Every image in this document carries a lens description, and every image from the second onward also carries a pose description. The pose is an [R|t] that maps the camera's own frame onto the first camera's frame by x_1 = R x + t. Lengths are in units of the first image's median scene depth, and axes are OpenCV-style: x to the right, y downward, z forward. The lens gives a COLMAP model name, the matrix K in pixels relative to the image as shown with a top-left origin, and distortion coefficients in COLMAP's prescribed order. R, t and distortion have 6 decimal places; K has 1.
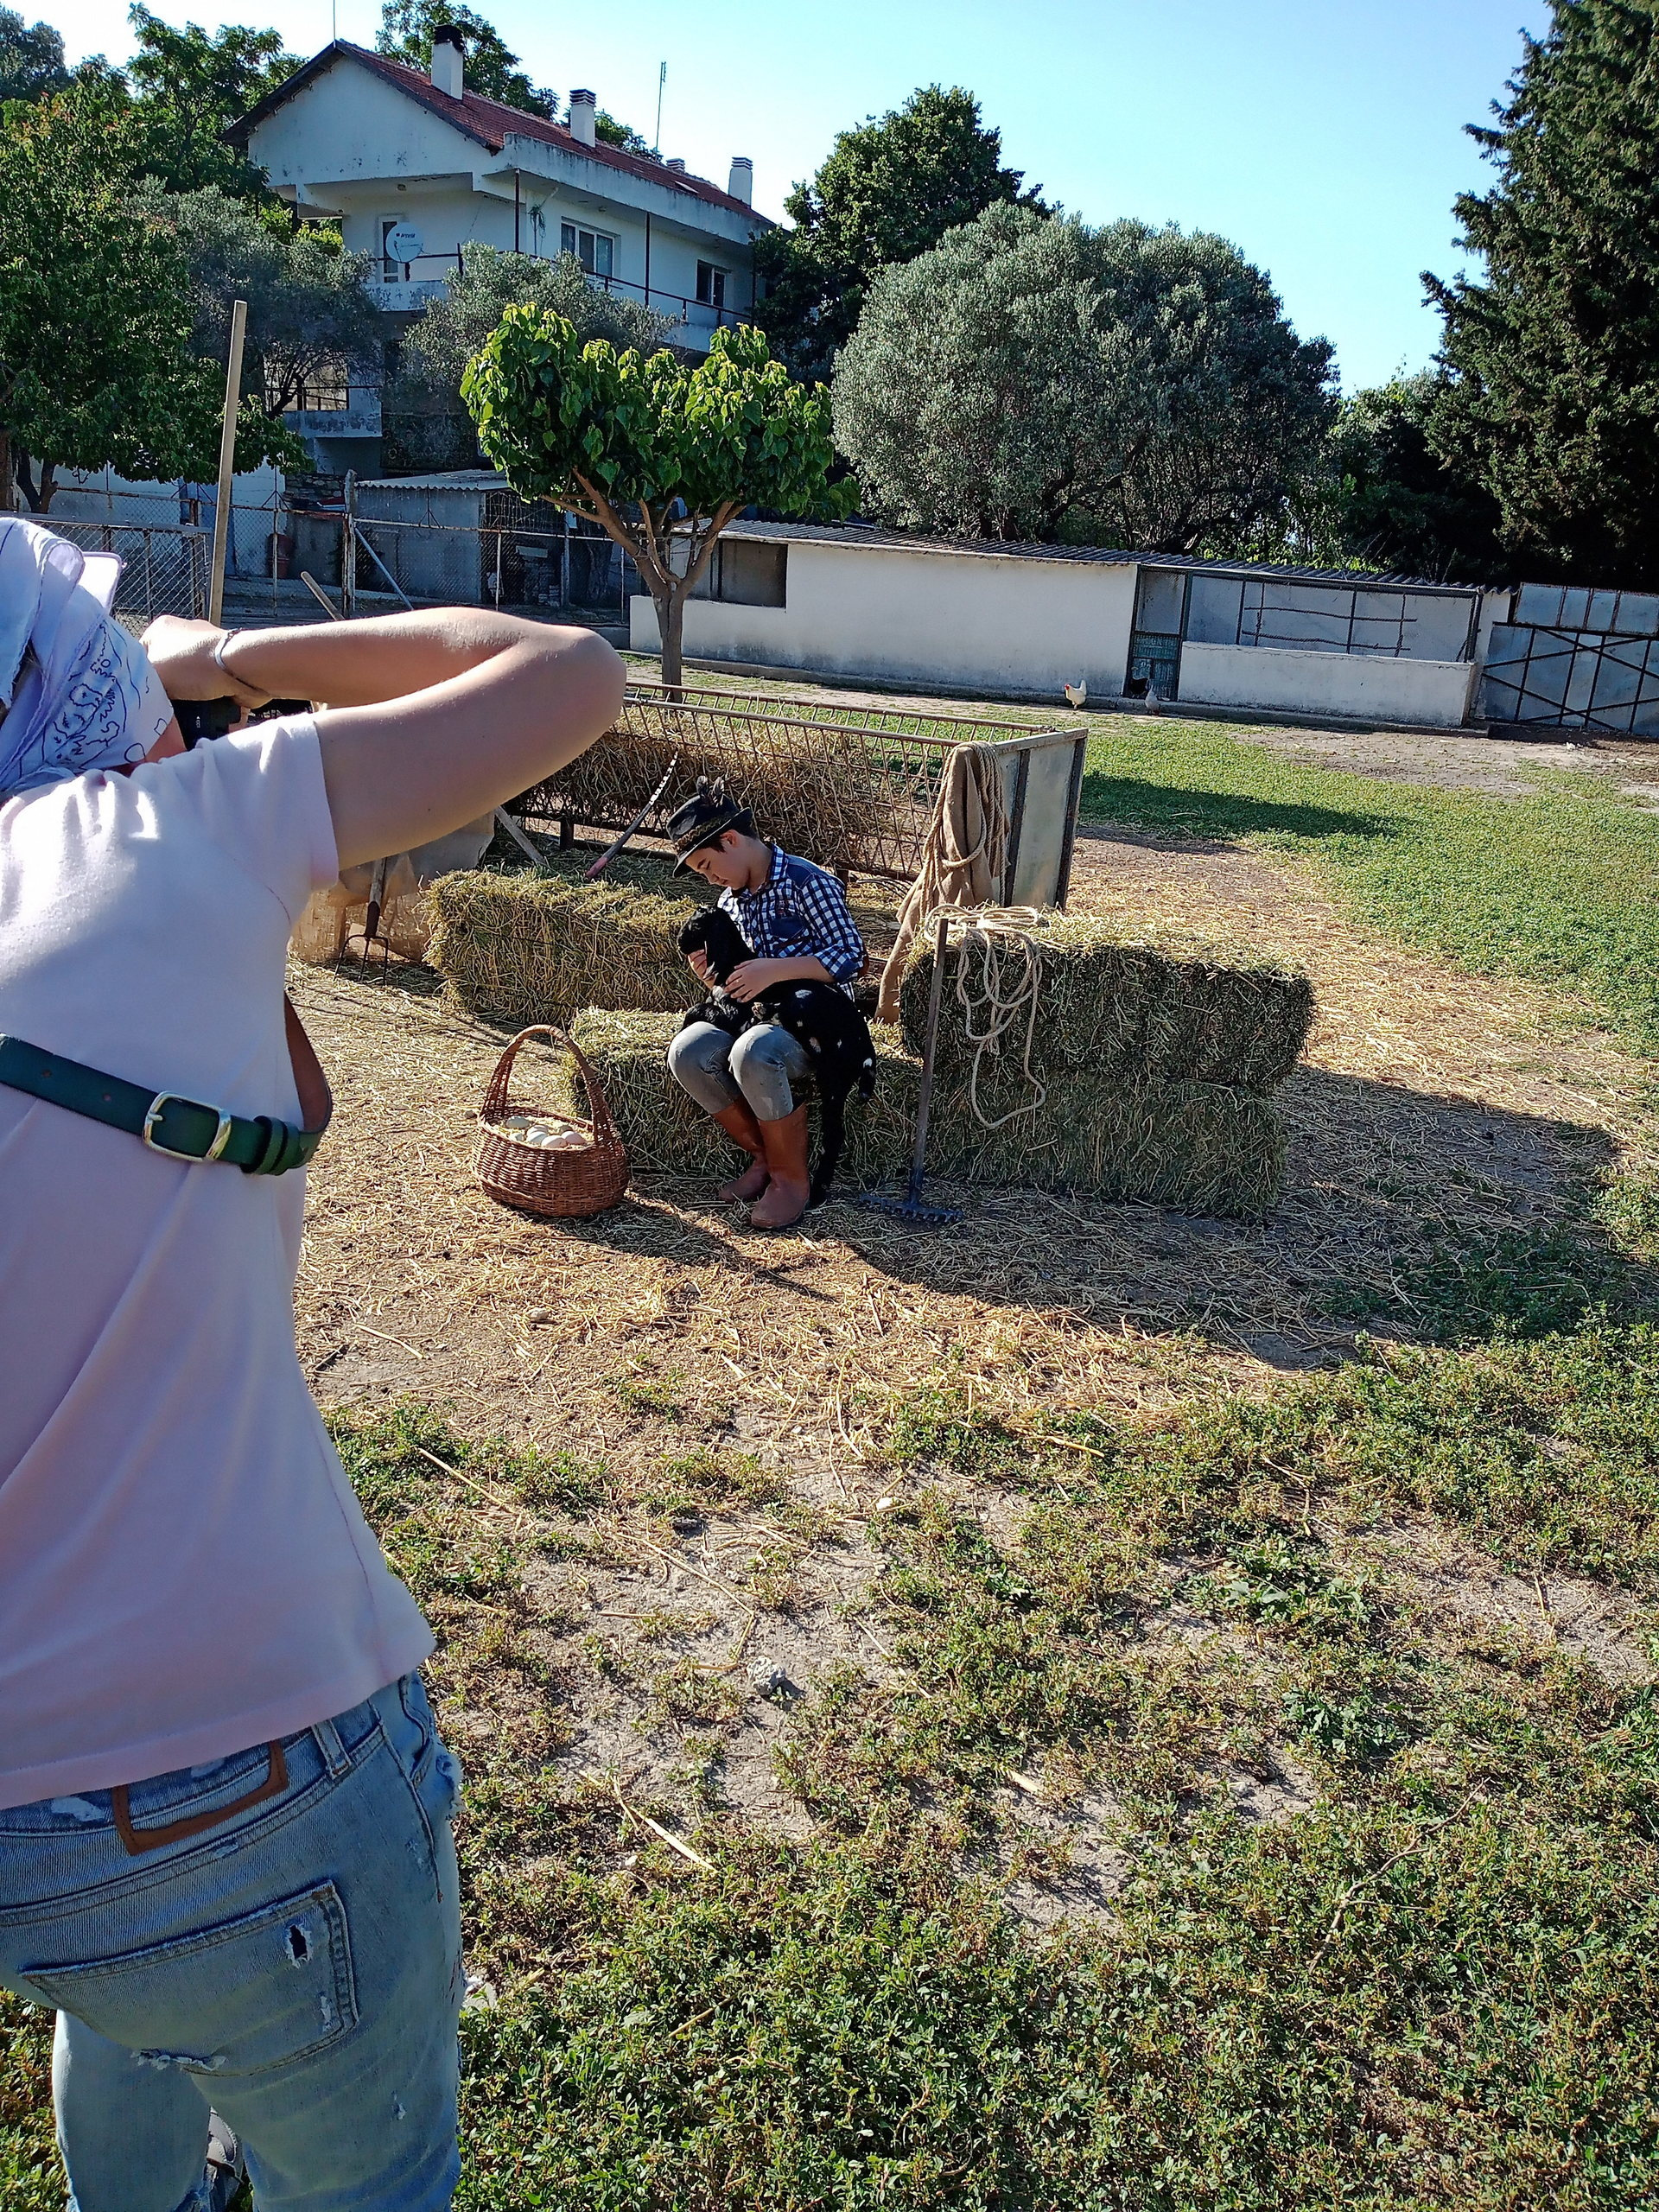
lens RADIAL K [[1647.8, 0, 829.5], [0, 1647.8, 1106.0], [0, 0, 1]] dist [0.036452, -0.102240]
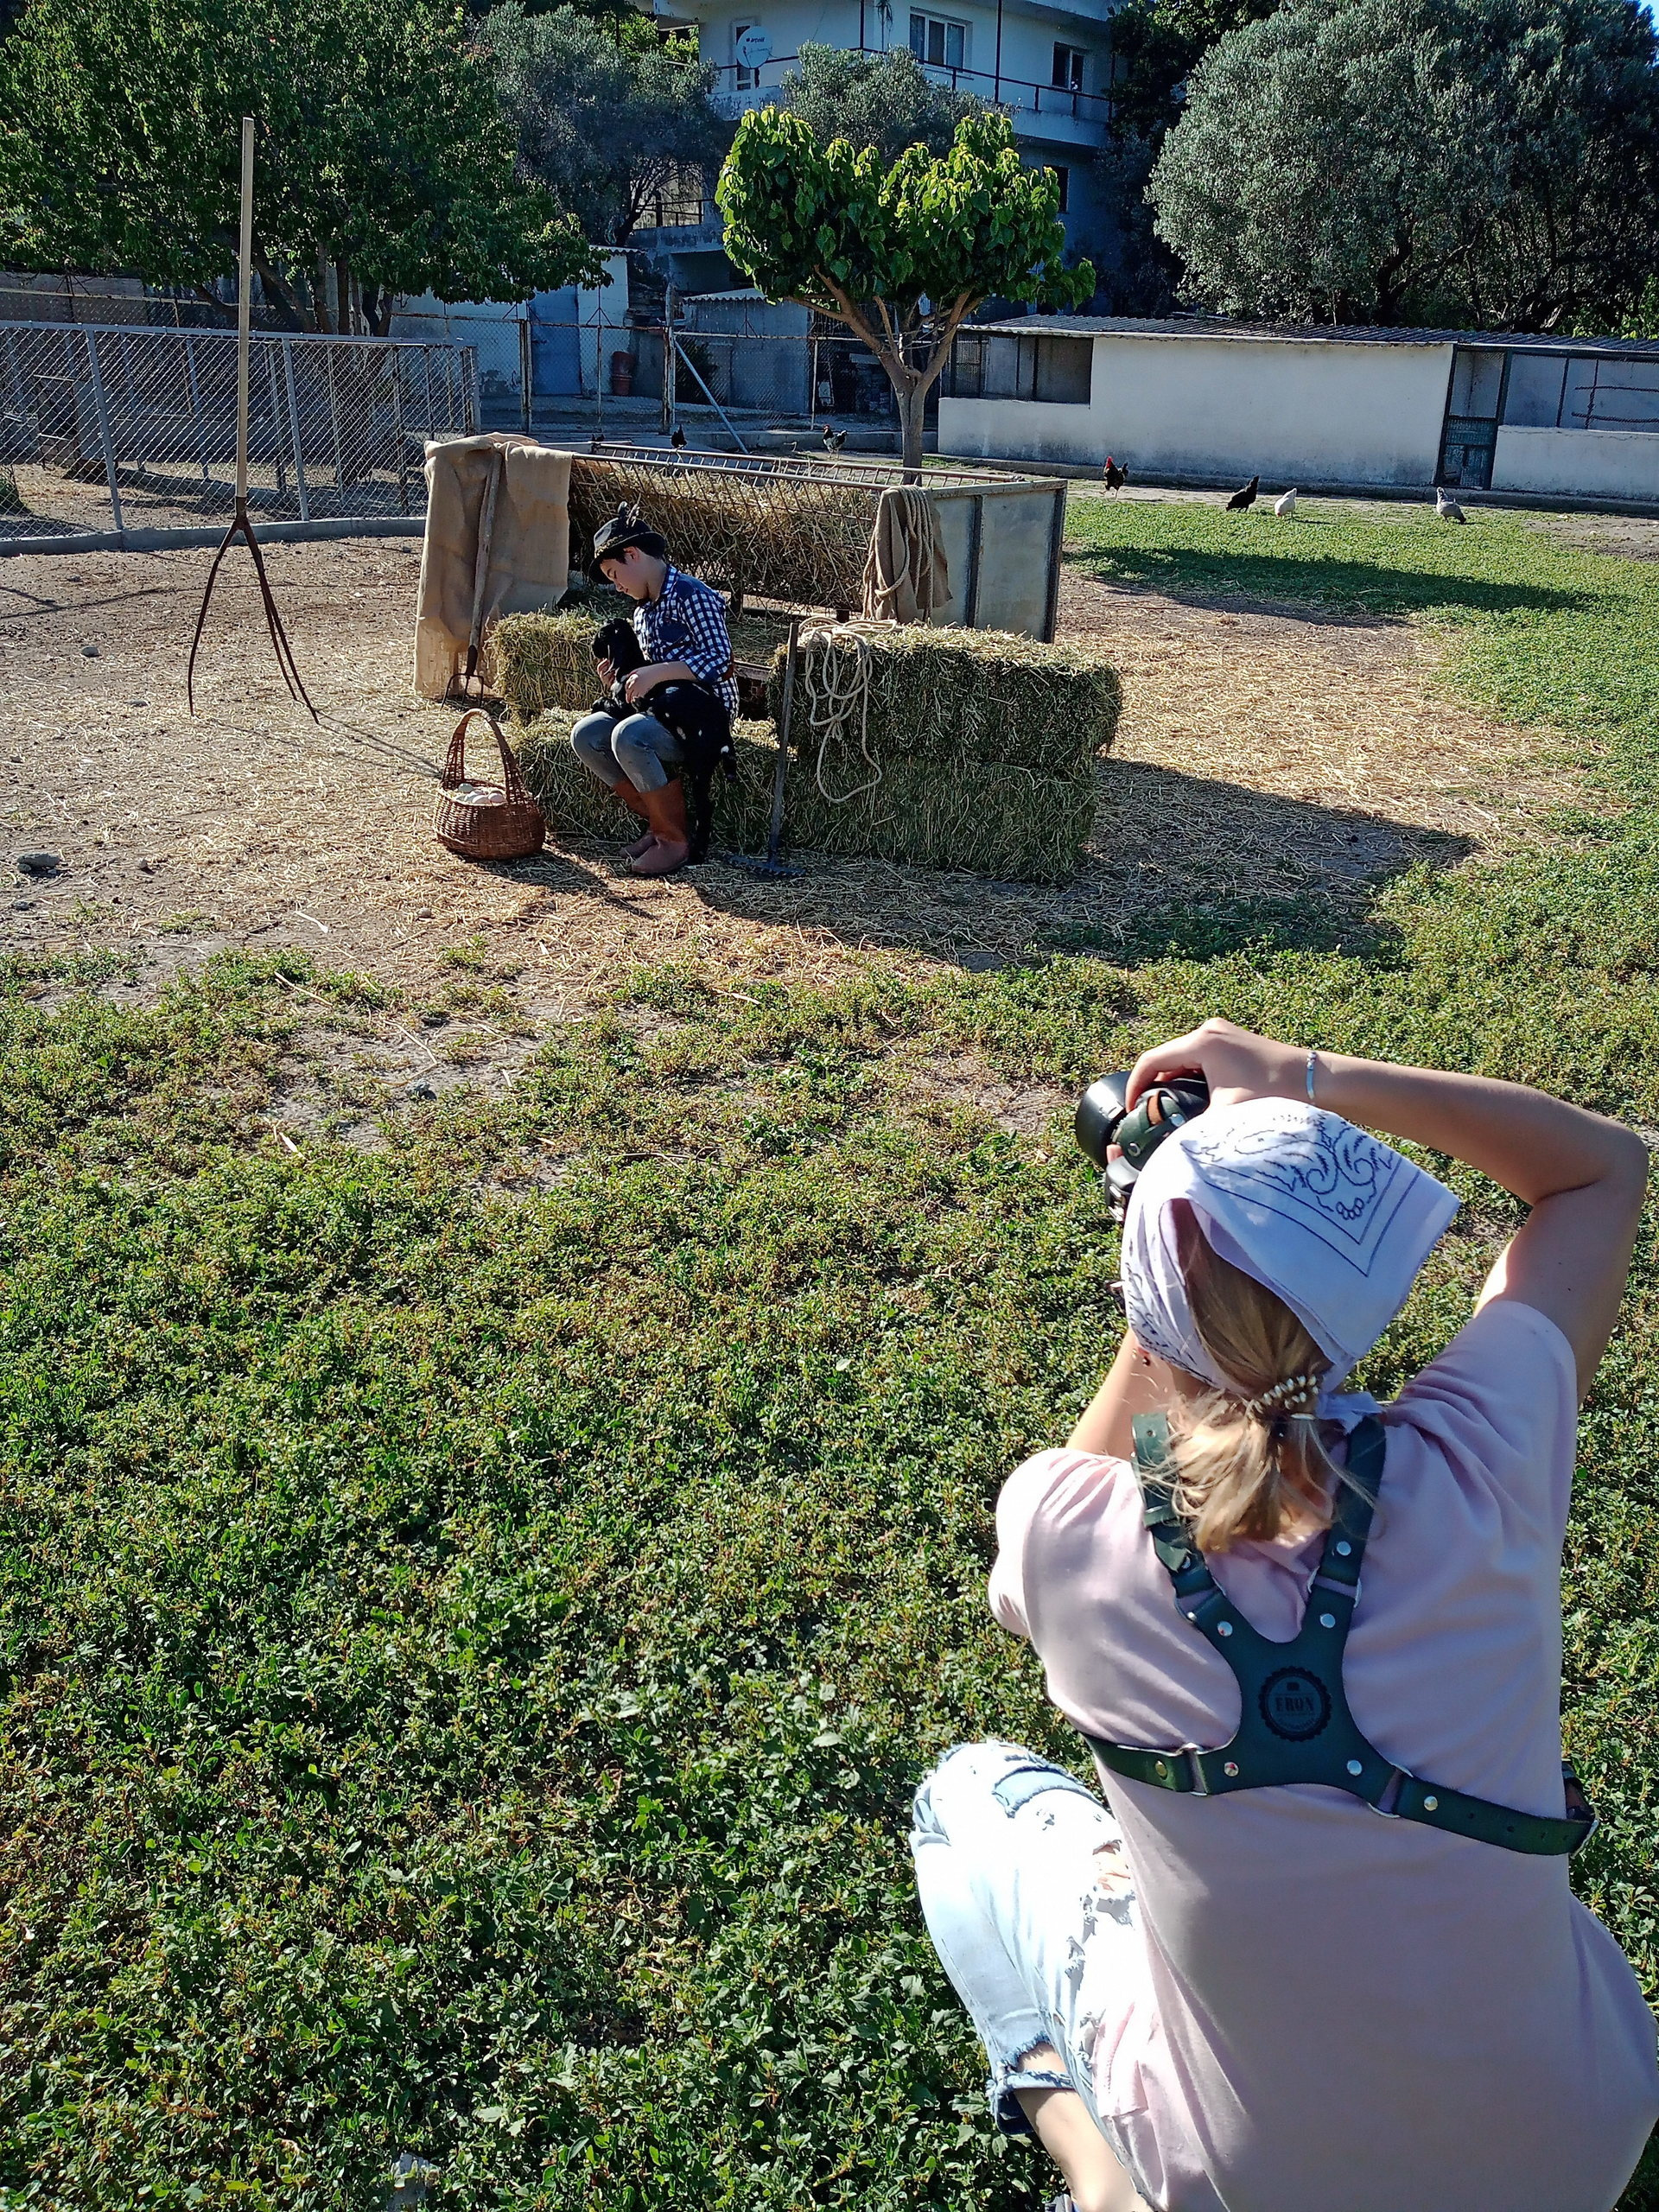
lens RADIAL K [[1620.9, 0, 829.5], [0, 1620.9, 1106.0], [0, 0, 1]] dist [-0.014316, 0.002959]
pose [[0.974760, 0.053975, -0.216631, 0.060641], [-0.030005, 0.993204, 0.112449, 0.016948], [0.221229, -0.103111, 0.969756, -0.031314]]
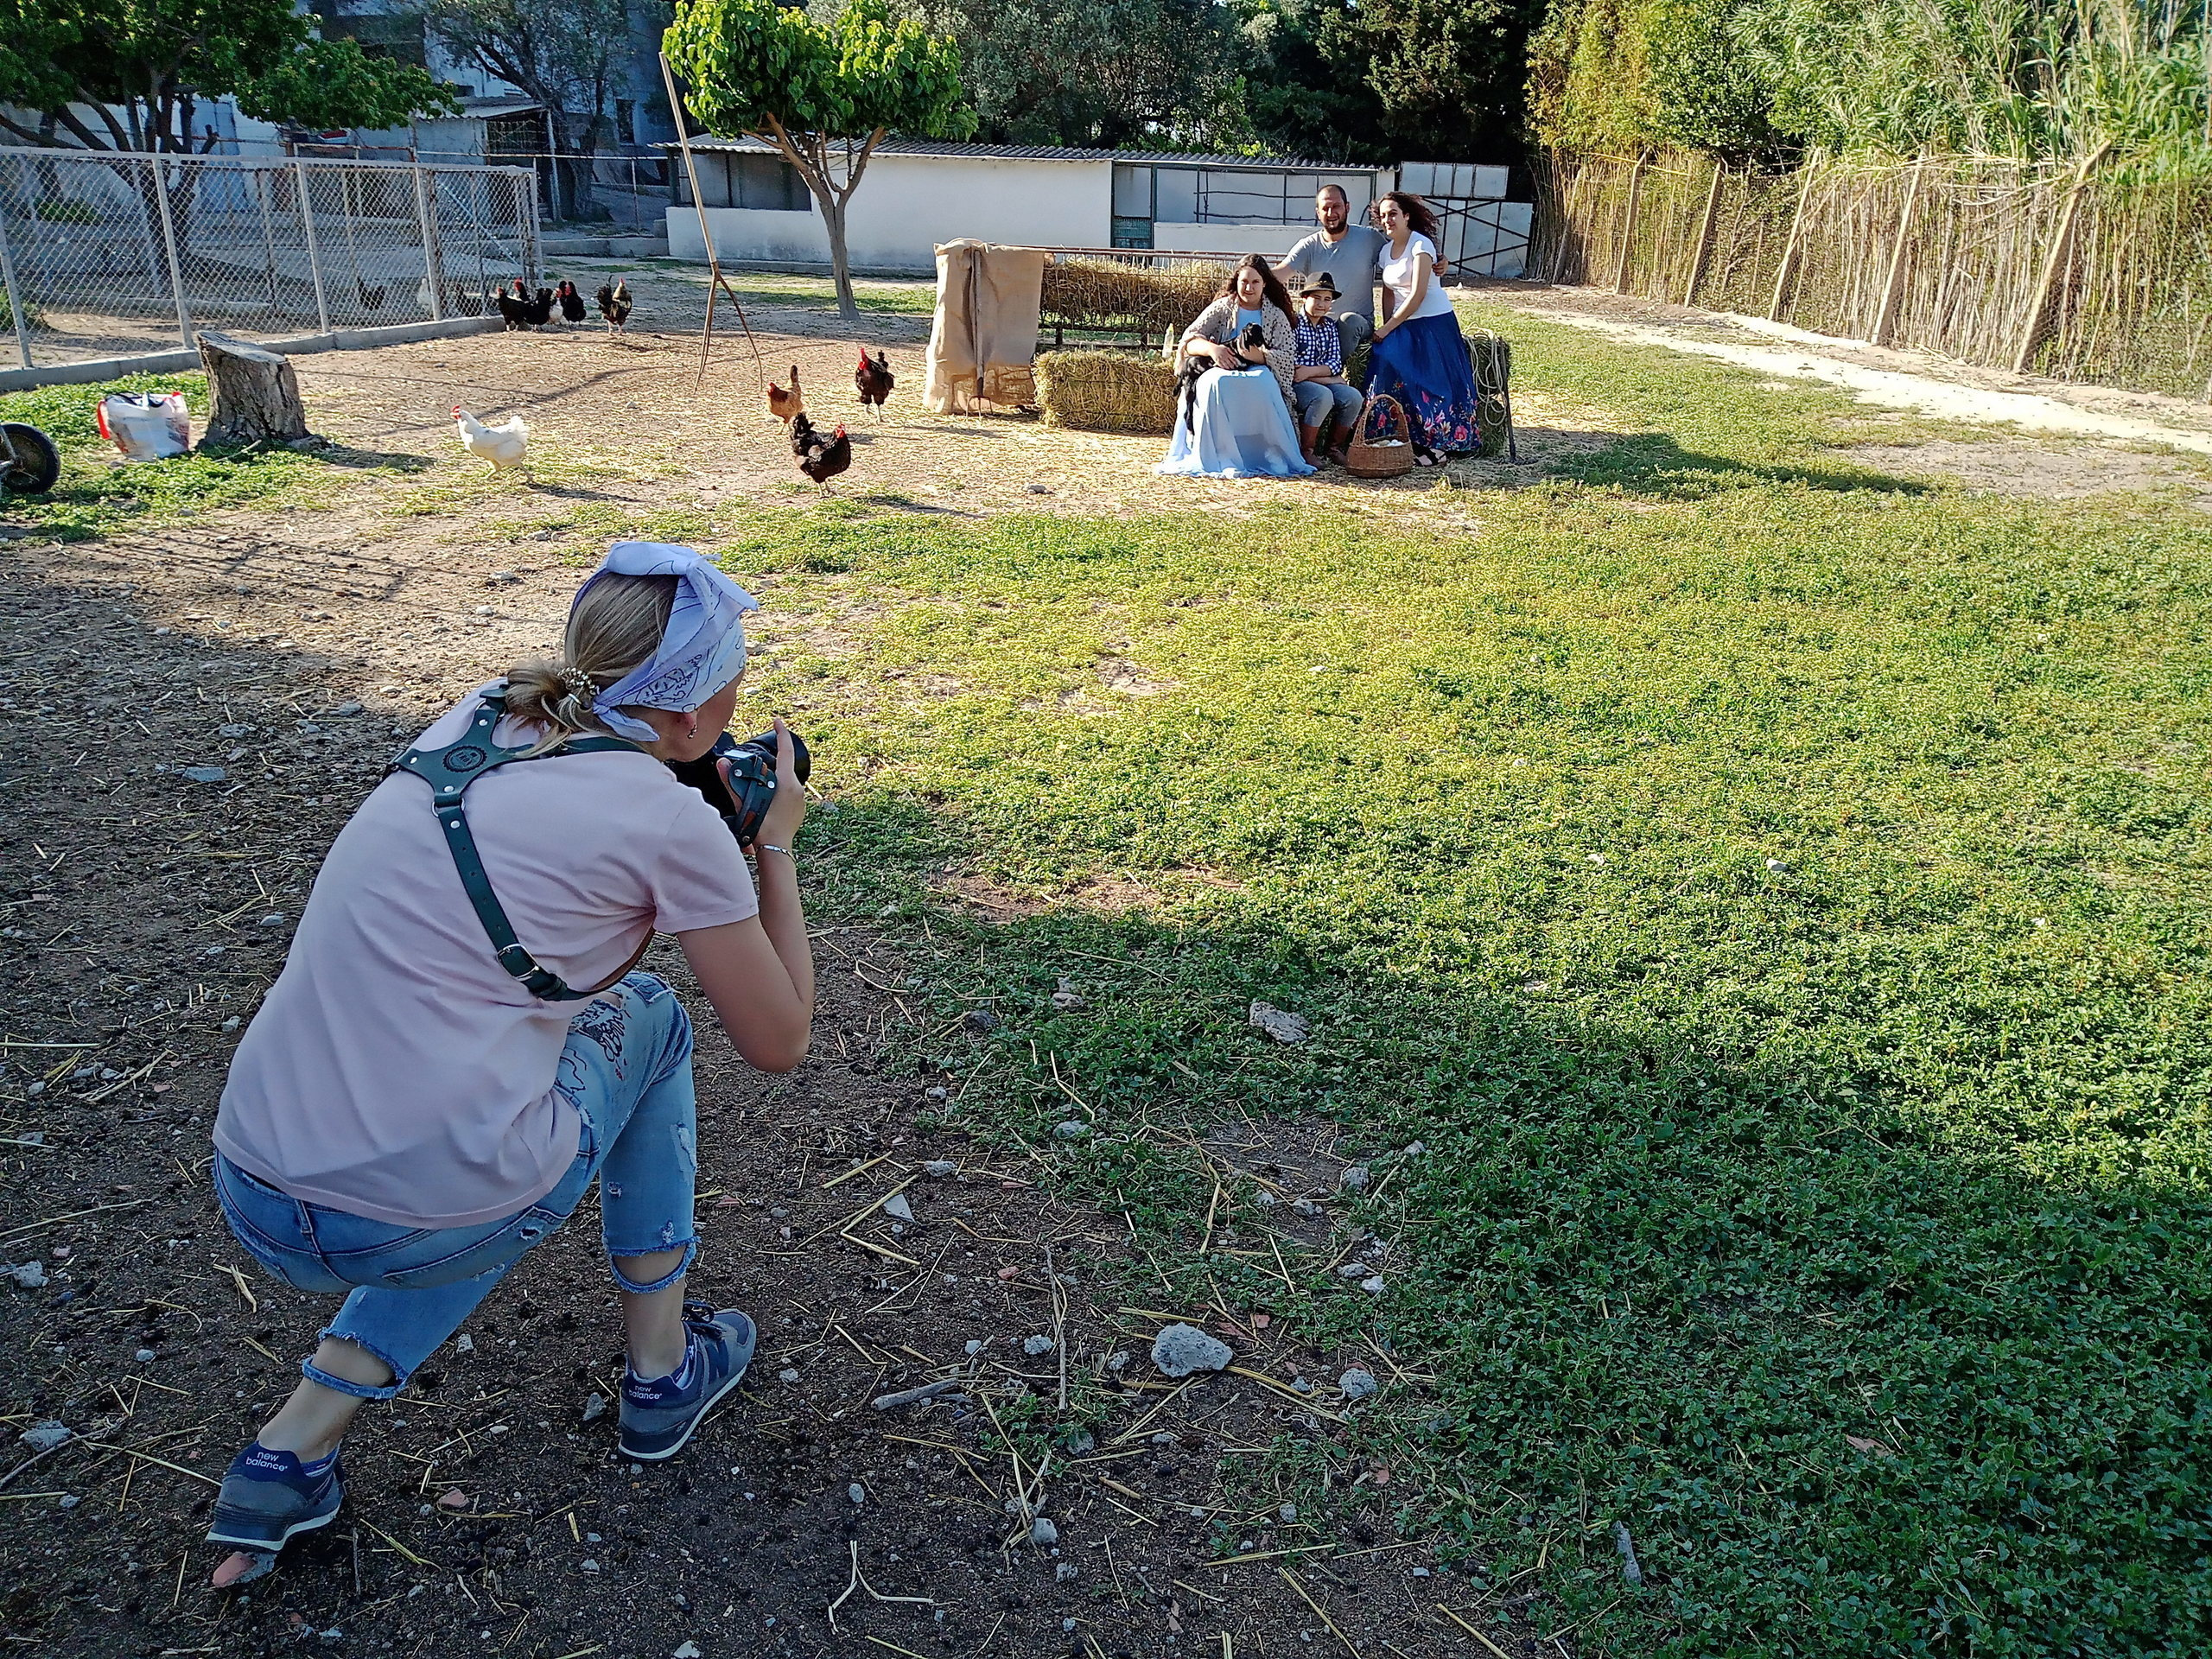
lens RADIAL K [[1620.9, 0, 1121.0], [0, 1620.9, 791.8], [0, 0, 1]] dist [-0.014316, 0.002959]
pose [[0.965846, -0.130371, 0.223932, -0.137458], [0.117476, 0.990603, 0.070034, 0.052342], [-0.230958, -0.041335, 0.972085, -0.184881]]
